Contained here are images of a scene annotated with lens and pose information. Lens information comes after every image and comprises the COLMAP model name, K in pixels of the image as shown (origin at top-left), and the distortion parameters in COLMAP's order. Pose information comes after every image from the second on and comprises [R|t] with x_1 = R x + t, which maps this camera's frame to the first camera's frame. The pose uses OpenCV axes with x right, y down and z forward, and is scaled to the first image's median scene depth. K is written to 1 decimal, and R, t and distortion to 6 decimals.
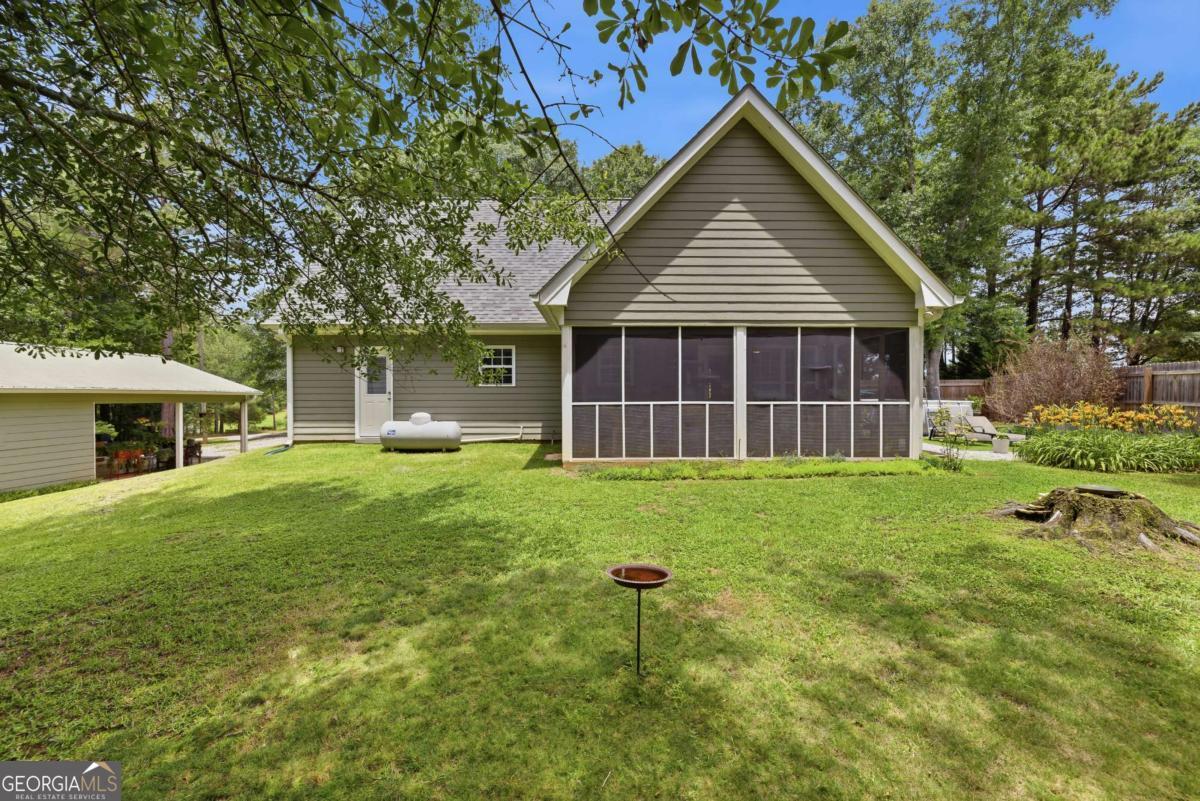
lens RADIAL K [[508.1, 0, 601.5], [0, 508.1, 395.1], [0, 0, 1]] dist [0.001810, 0.000343]
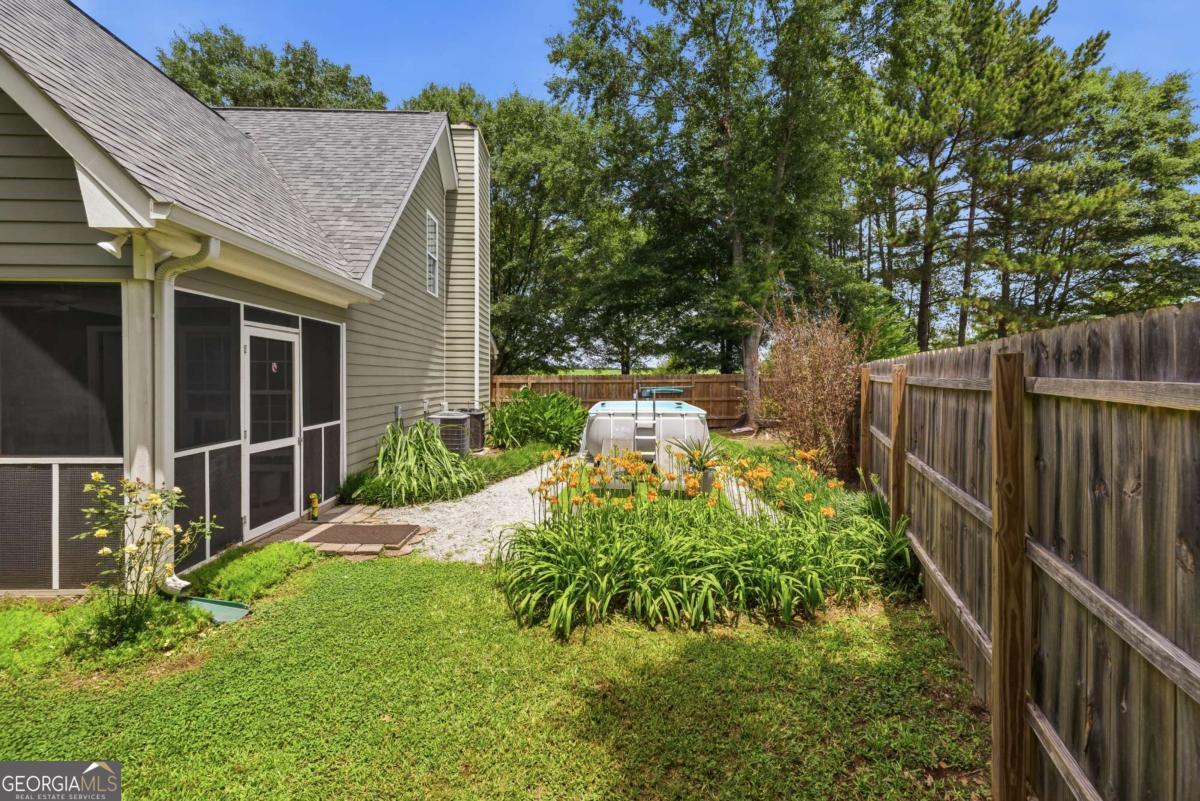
lens RADIAL K [[527.5, 0, 597.3], [0, 527.5, 376.3], [0, 0, 1]] dist [-0.001544, -0.000106]
pose [[0.999376, 0.002284, 0.035262, 0.988319], [-0.001948, 0.999952, -0.009564, -0.051467], [-0.035282, 0.009489, 0.999332, 0.545848]]
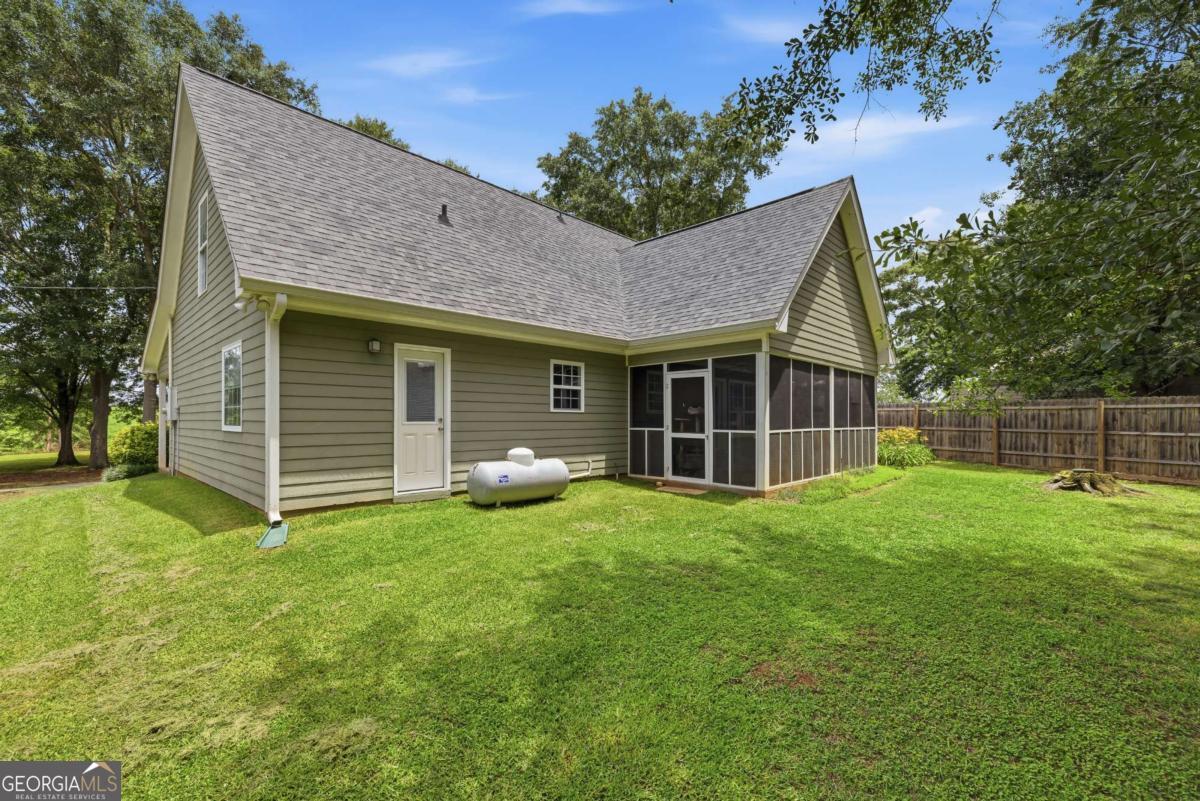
lens RADIAL K [[517.3, 0, 598.4], [0, 517.3, 410.4], [0, 0, 1]] dist [-0.000719, -0.000024]
pose [[0.701402, 0.014754, 0.712613, -1.002699], [-0.000390, 0.999794, -0.020315, -0.004430], [-0.712766, 0.013971, 0.701263, 0.528129]]
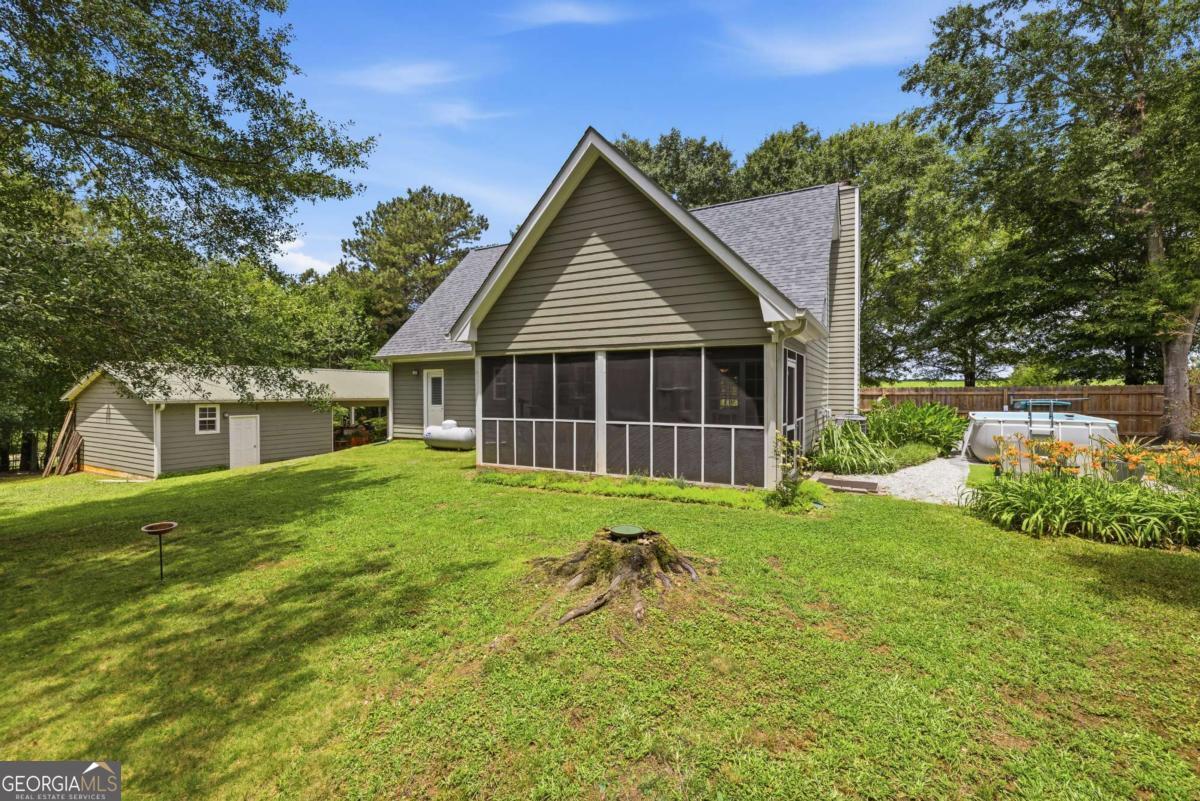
lens RADIAL K [[508.1, 0, 601.5], [0, 508.1, 395.1], [0, 0, 1]] dist [0.001810, 0.000343]
pose [[0.868963, 0.004047, -0.494860, 0.804923], [-0.002902, 0.999991, 0.003081, -0.044944], [0.494868, -0.001241, 0.868967, 0.067207]]
